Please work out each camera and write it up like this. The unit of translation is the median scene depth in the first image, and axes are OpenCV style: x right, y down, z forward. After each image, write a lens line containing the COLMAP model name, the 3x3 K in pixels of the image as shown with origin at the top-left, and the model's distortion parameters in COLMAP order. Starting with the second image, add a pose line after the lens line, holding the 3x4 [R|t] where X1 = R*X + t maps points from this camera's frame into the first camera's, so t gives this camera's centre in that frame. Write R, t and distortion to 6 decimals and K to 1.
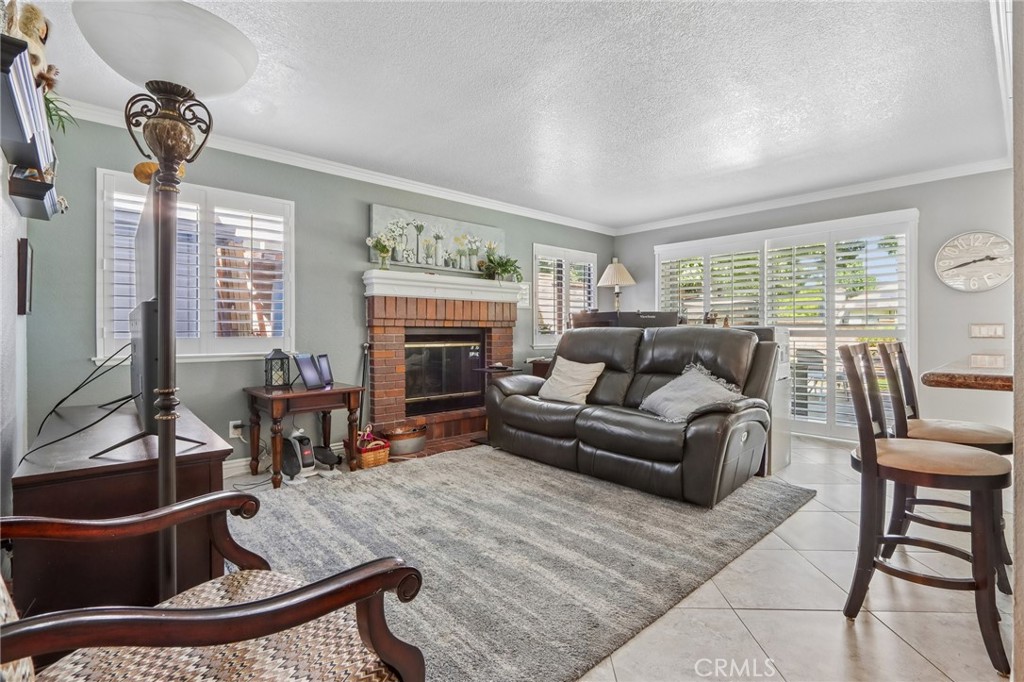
lens RADIAL K [[473.2, 0, 511.3], [0, 473.2, 334.4], [0, 0, 1]] dist [-0.016113, 0.000165]
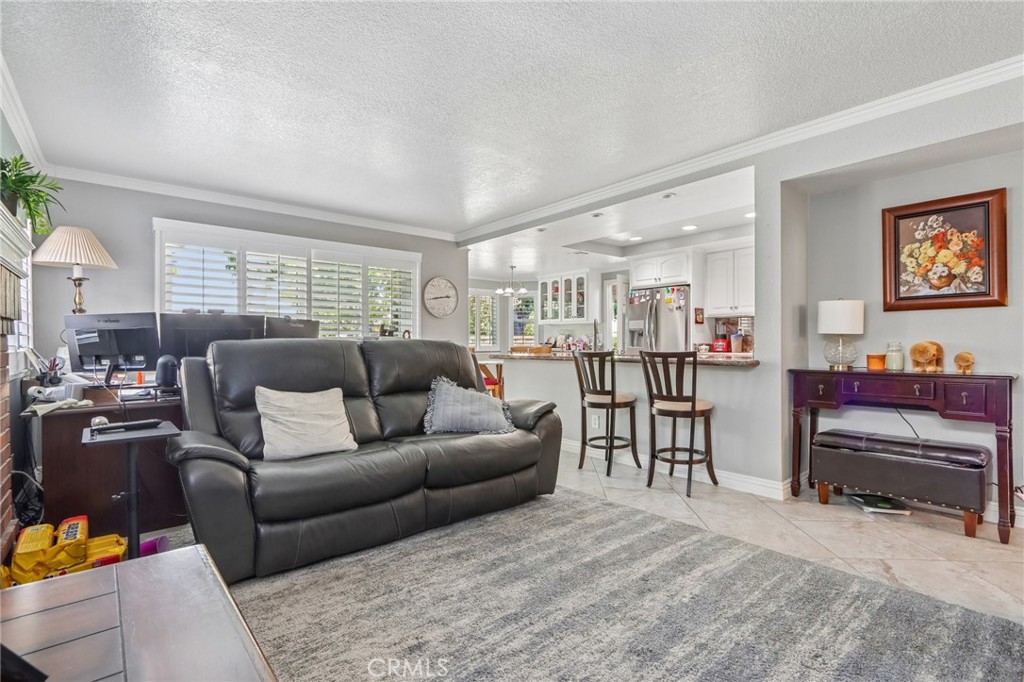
lens RADIAL K [[473.2, 0, 510.8], [0, 473.2, 344.6], [0, 0, 1]] dist [-0.016113, 0.000165]
pose [[0.040355, 0.000179, 0.999185, -0.718234], [0.011871, 0.999929, -0.000658, -0.001408], [-0.999115, 0.011888, 0.040350, 0.996376]]
